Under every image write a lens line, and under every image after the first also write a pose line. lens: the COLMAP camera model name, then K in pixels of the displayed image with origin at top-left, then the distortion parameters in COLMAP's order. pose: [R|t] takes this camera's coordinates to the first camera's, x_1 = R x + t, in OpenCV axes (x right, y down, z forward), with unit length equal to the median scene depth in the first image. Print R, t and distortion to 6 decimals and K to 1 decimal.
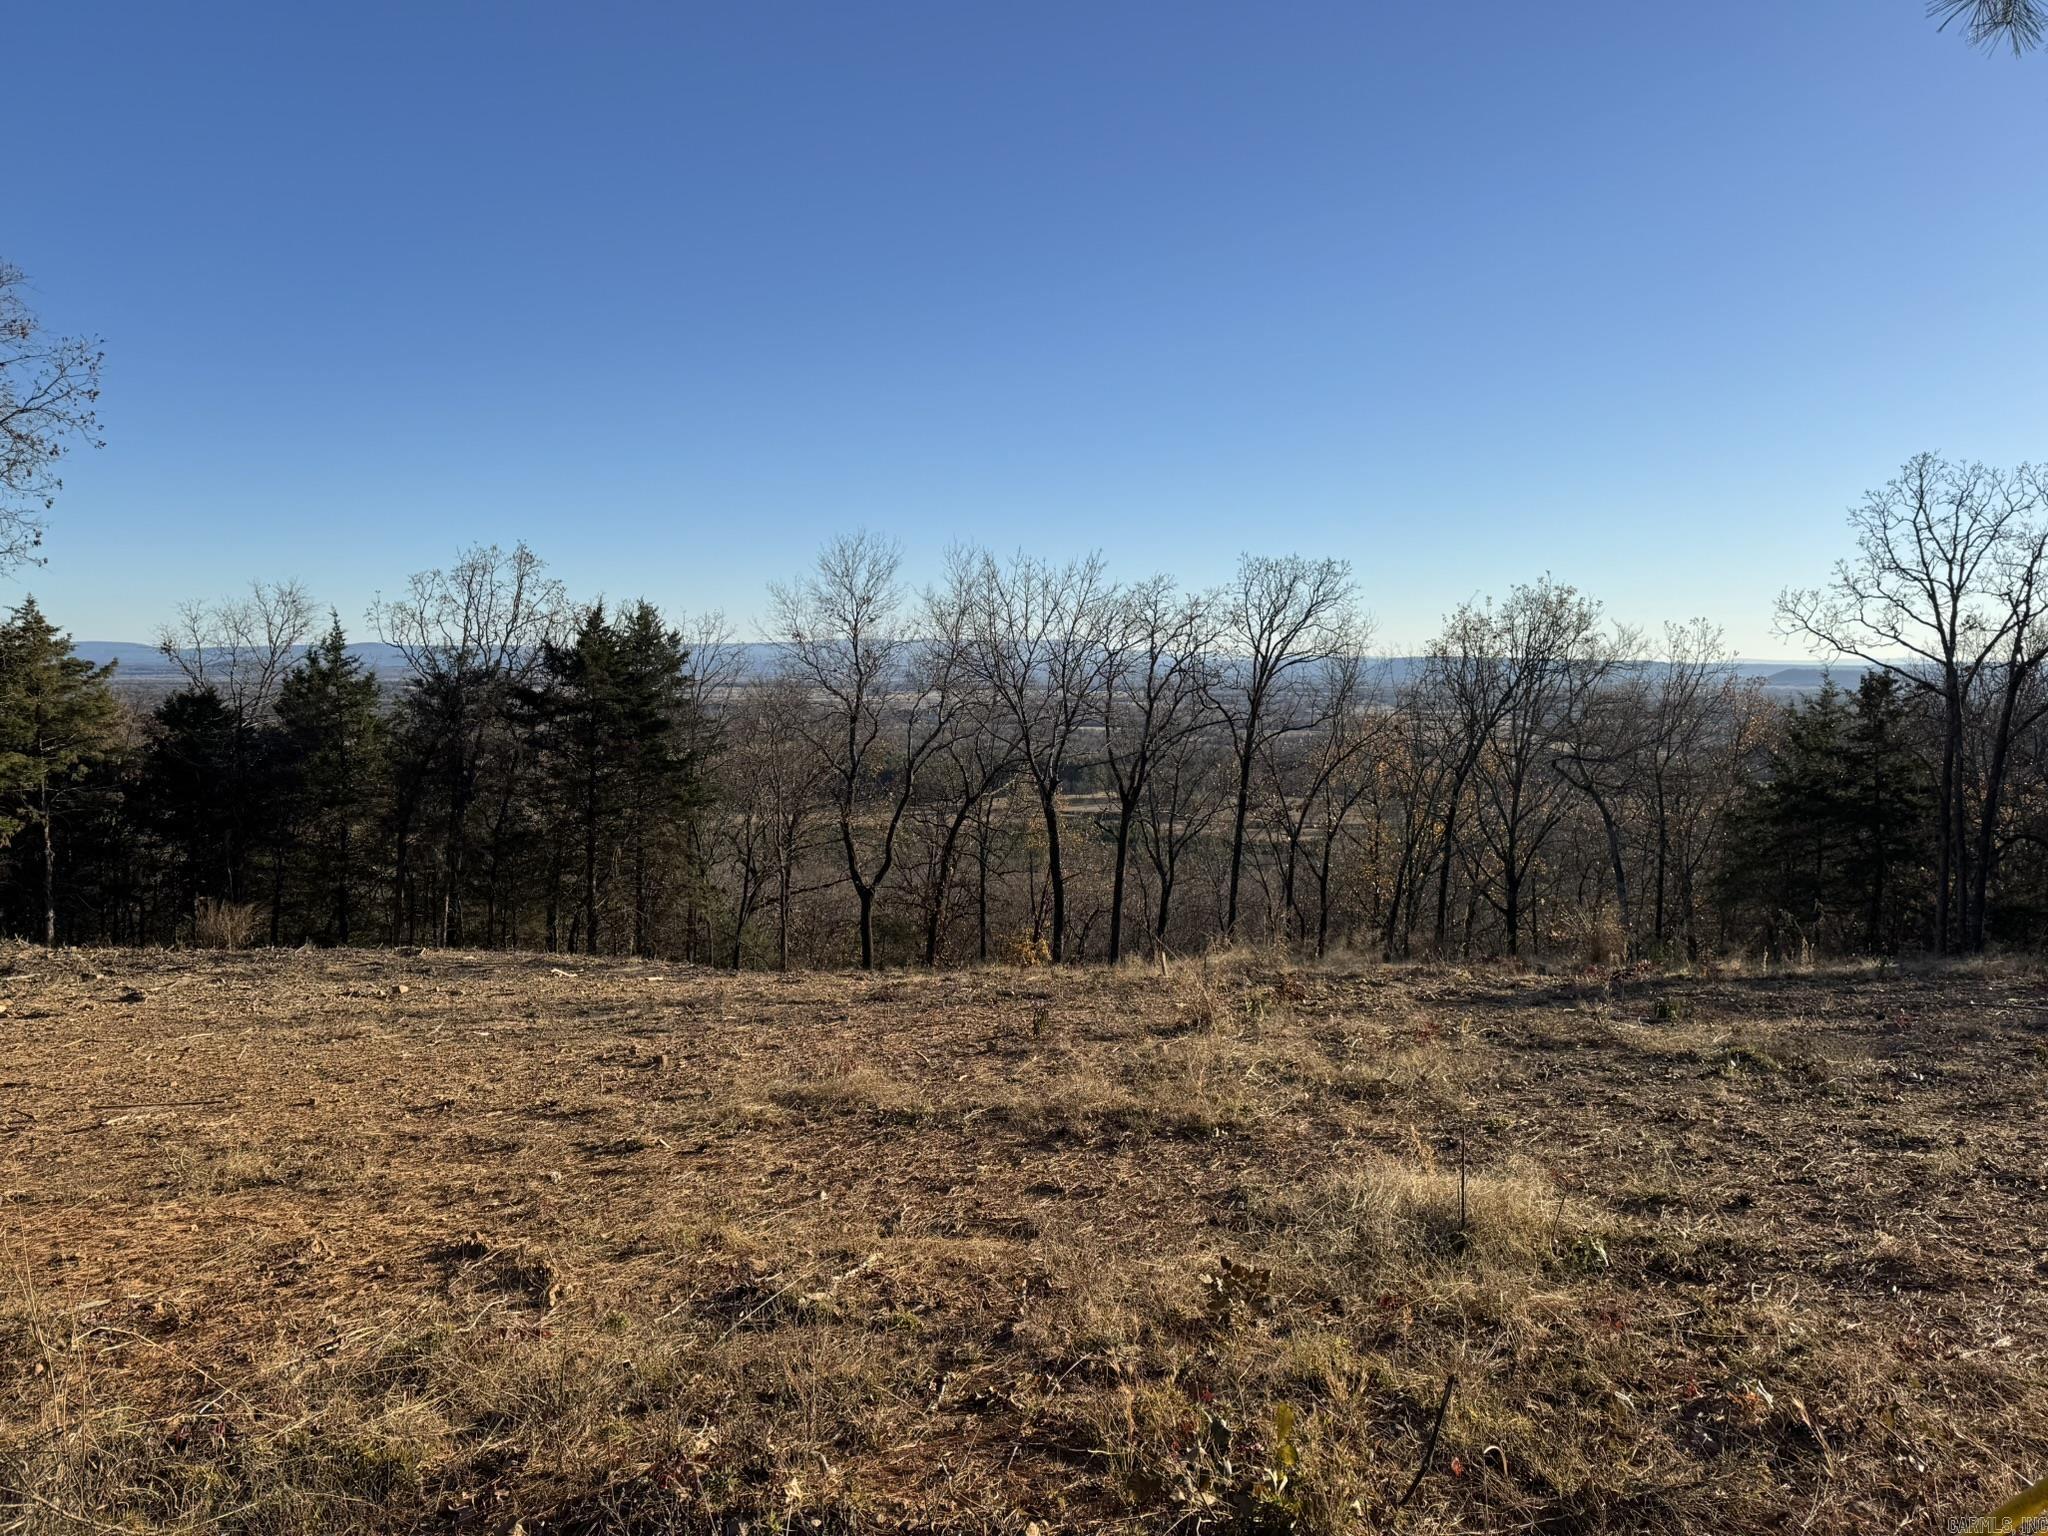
lens RADIAL K [[1438.3, 0, 1022.2], [0, 1438.3, 766.9], [0, 0, 1]] dist [0.057233, -0.060264]
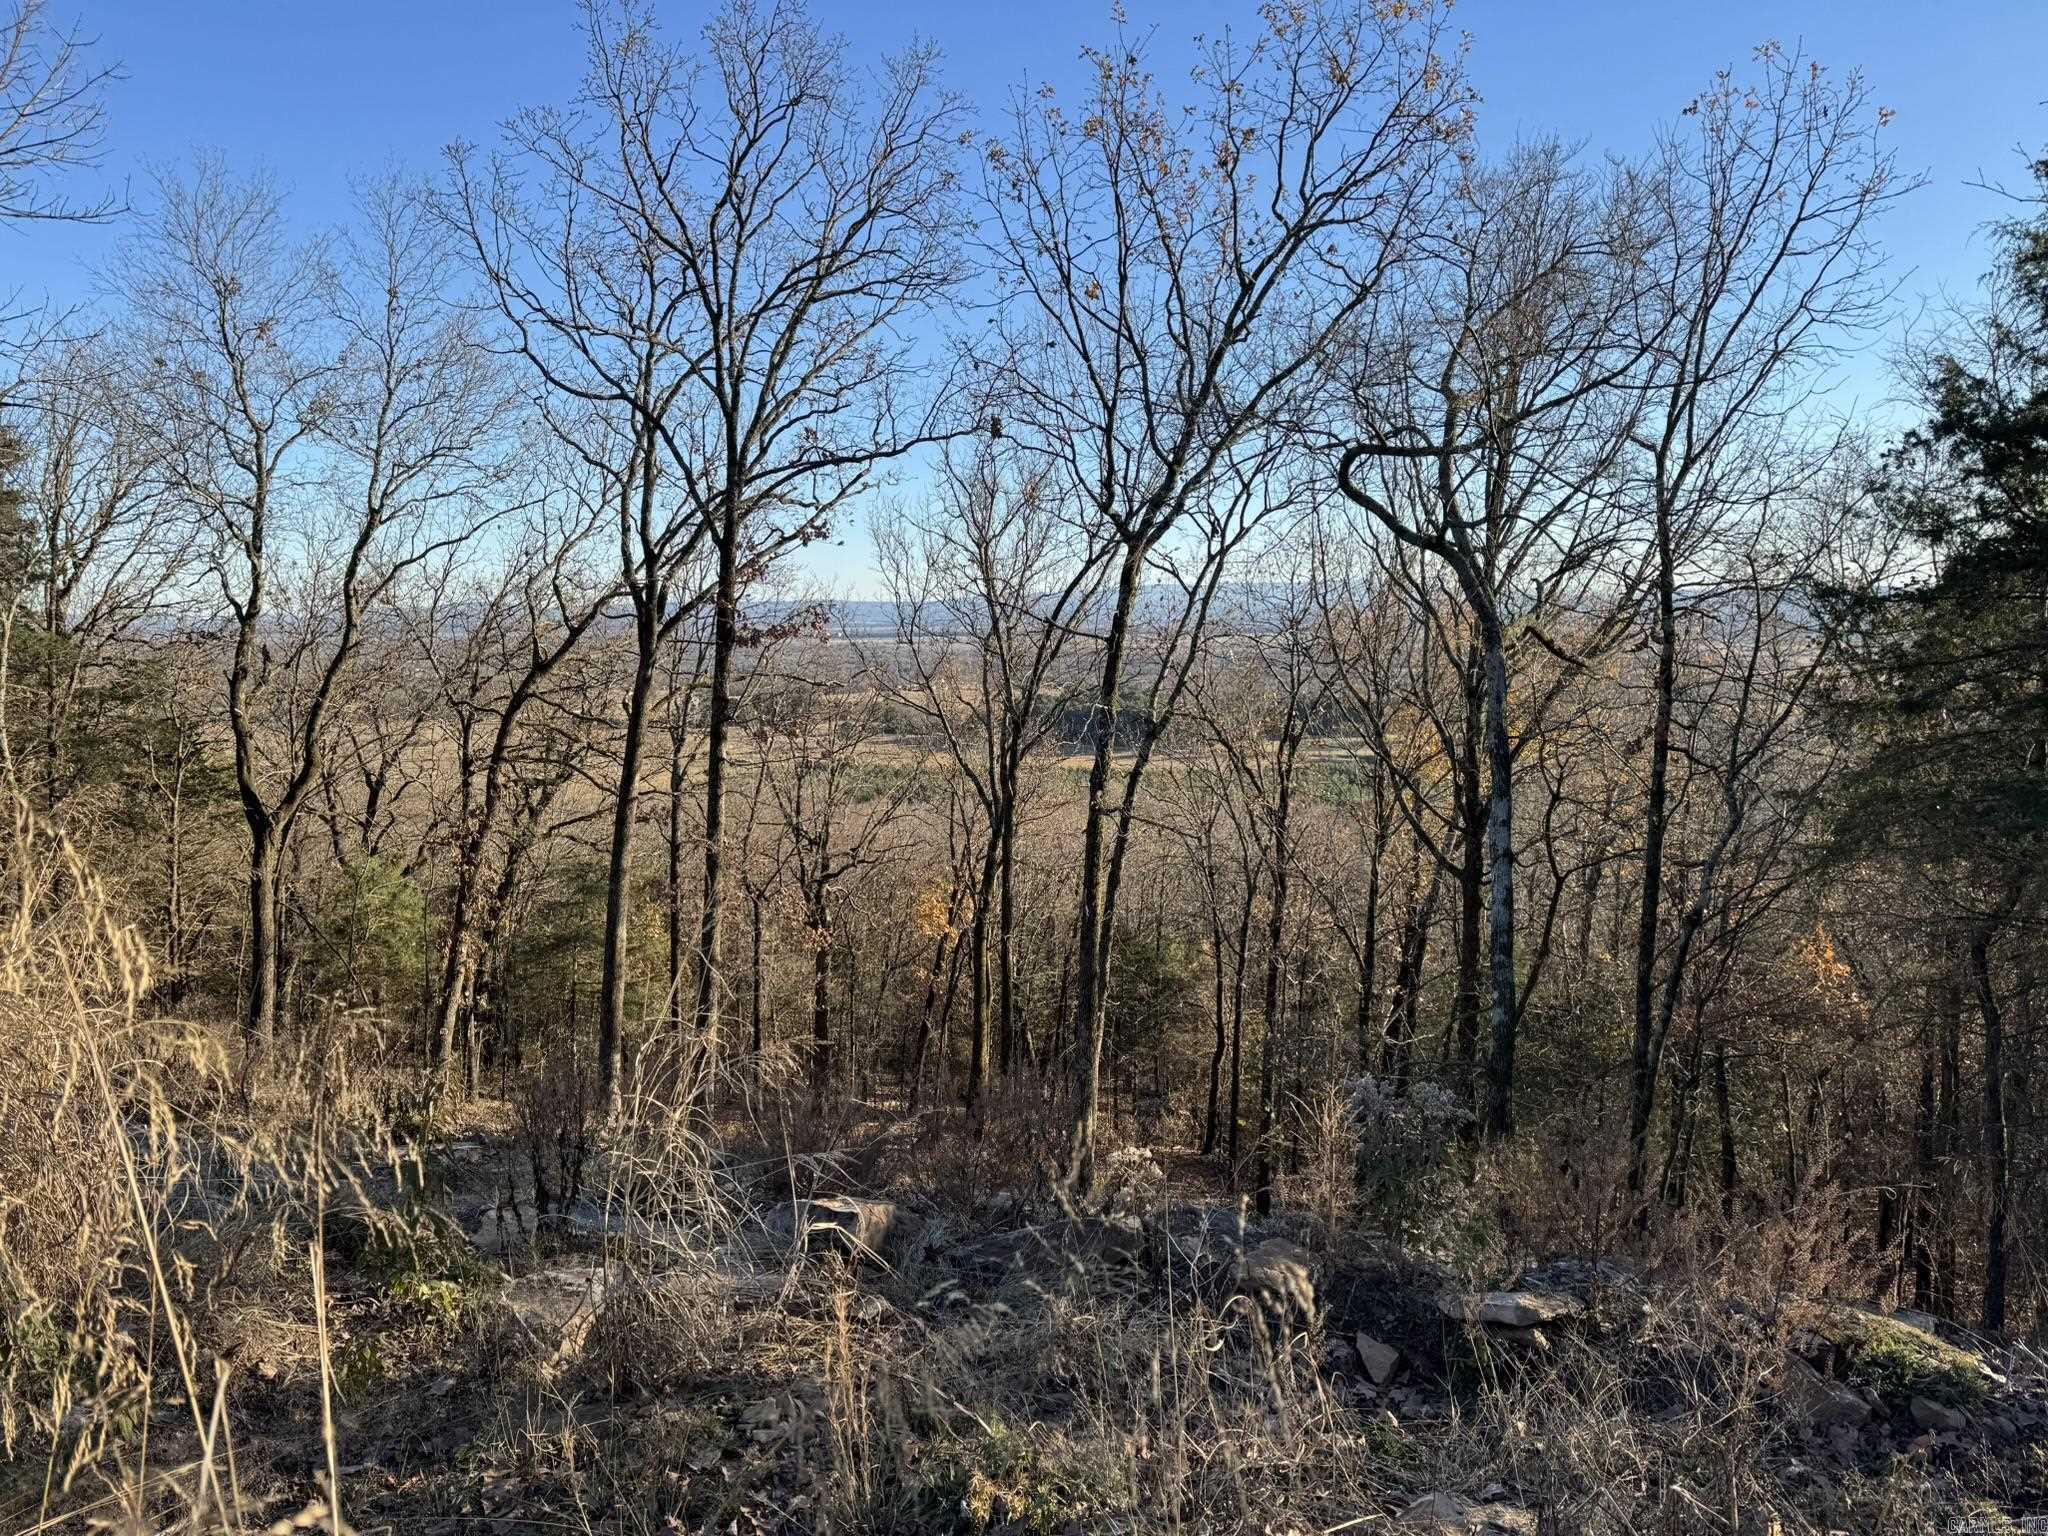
lens RADIAL K [[1438.3, 0, 1028.3], [0, 1438.3, 780.9], [0, 0, 1]] dist [0.057233, -0.060264]
pose [[0.978885, 0.005076, -0.204350, 0.353769], [0.004209, 0.998979, 0.044978, 0.055889], [0.204370, -0.044889, 0.977864, 0.603015]]
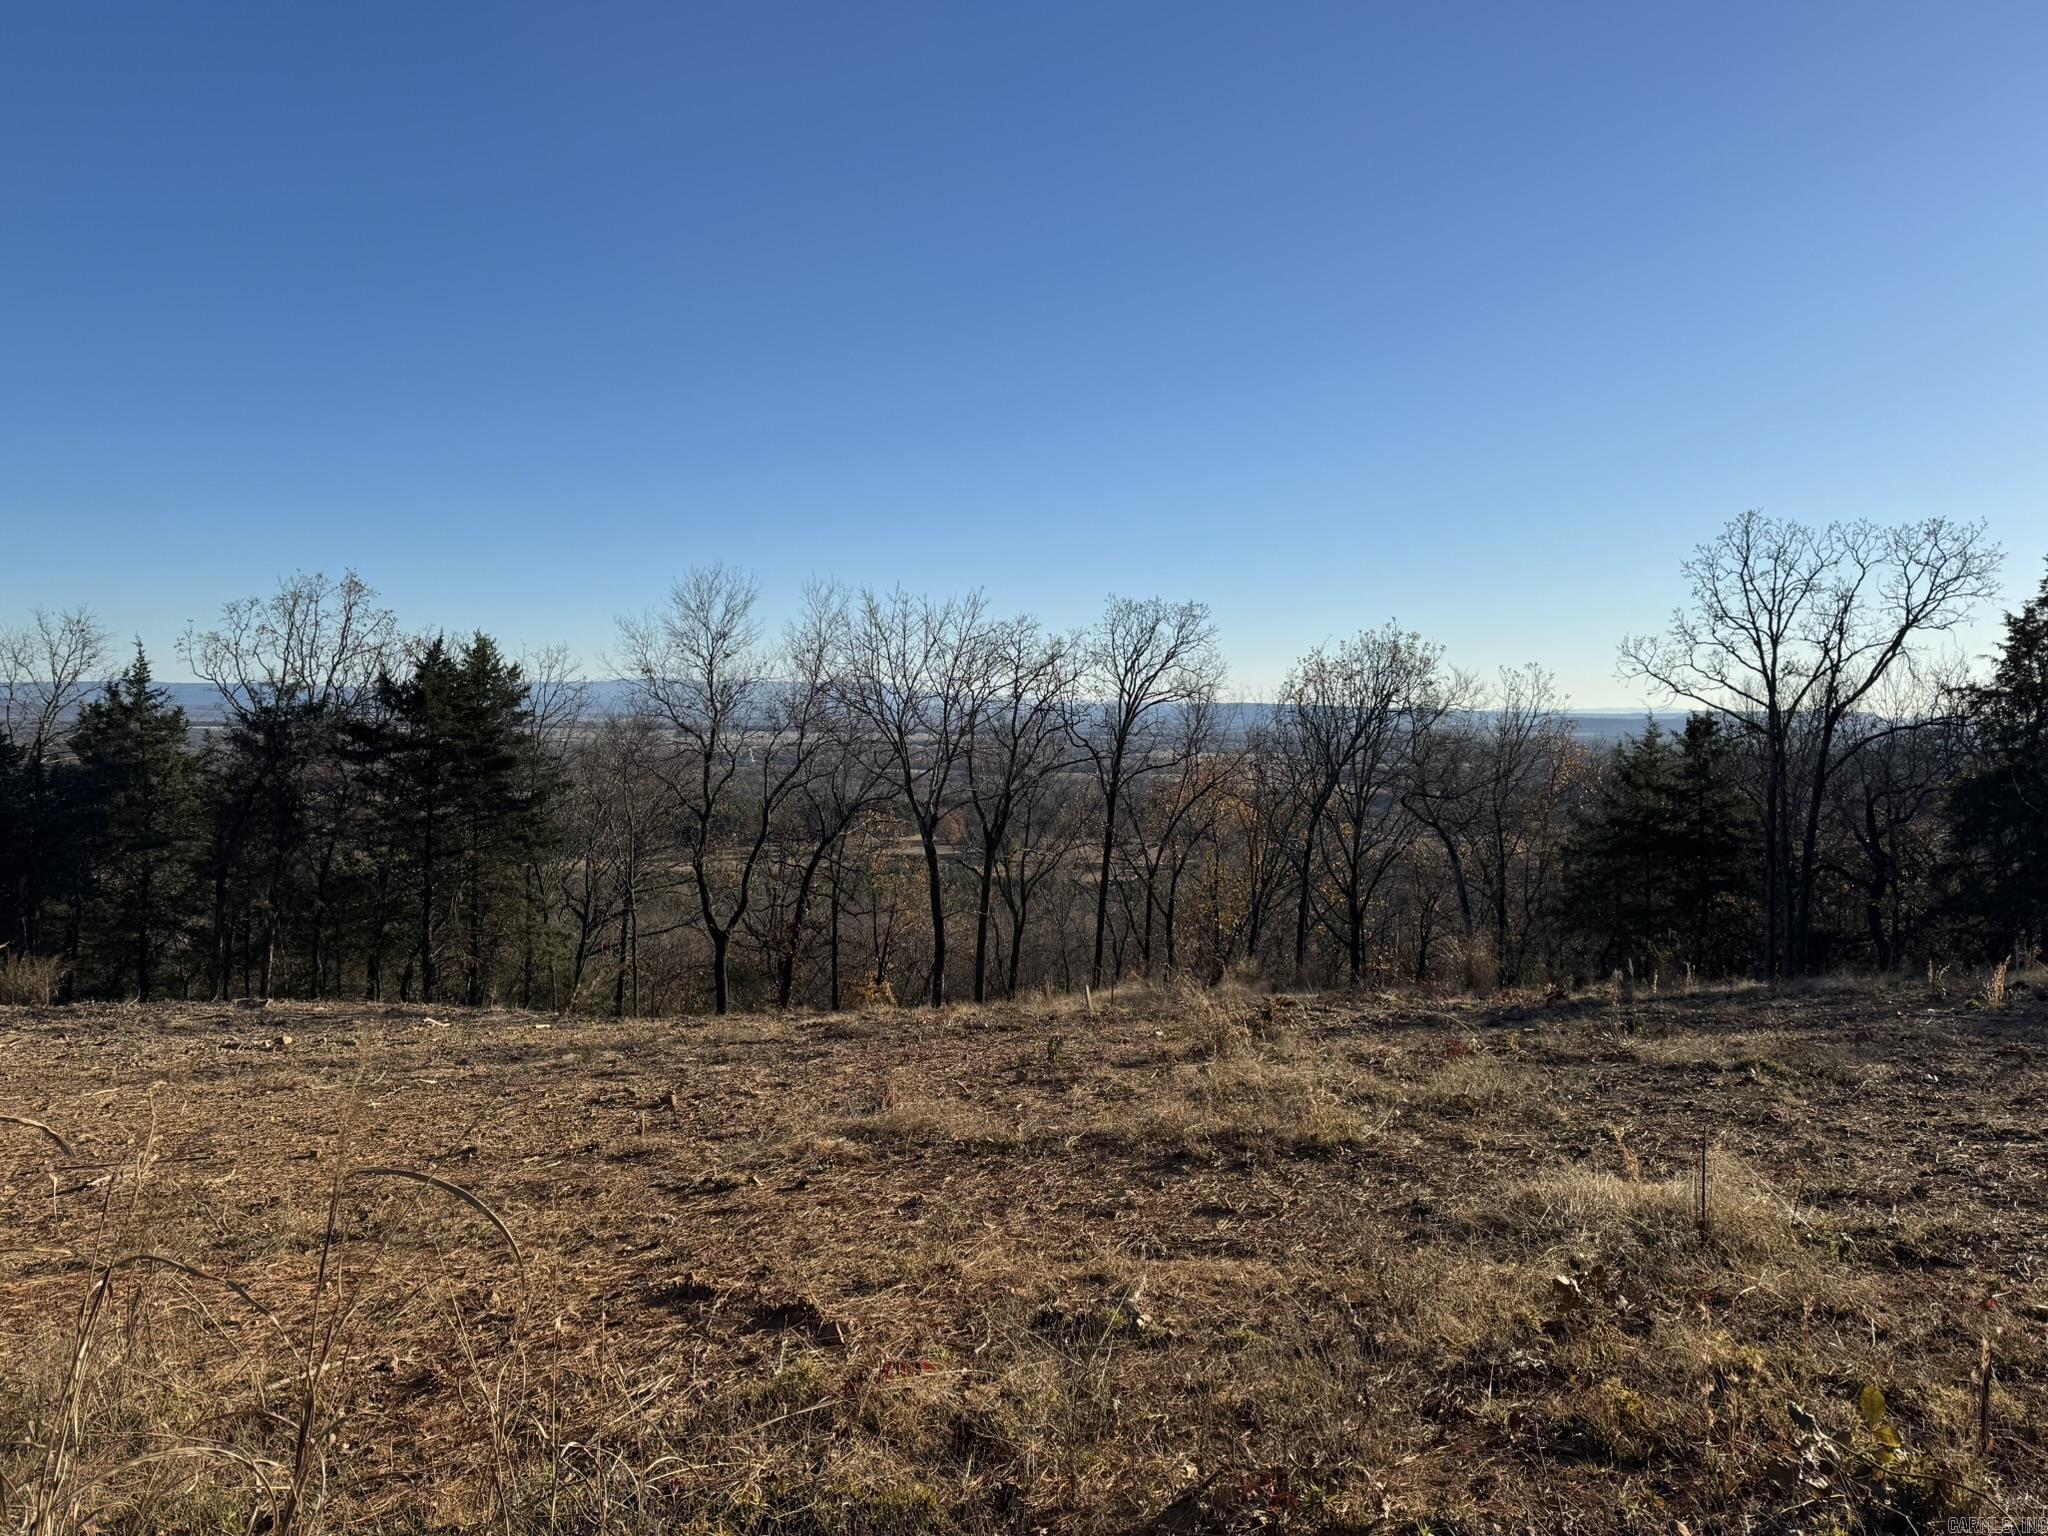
lens RADIAL K [[1438.3, 0, 1021.8], [0, 1438.3, 767.5], [0, 0, 1]] dist [0.057233, -0.060264]
pose [[0.991865, 0.001213, 0.127288, -0.037038], [0.002511, 0.999573, -0.029095, 0.003259], [-0.127269, 0.029178, 0.991439, 0.005649]]
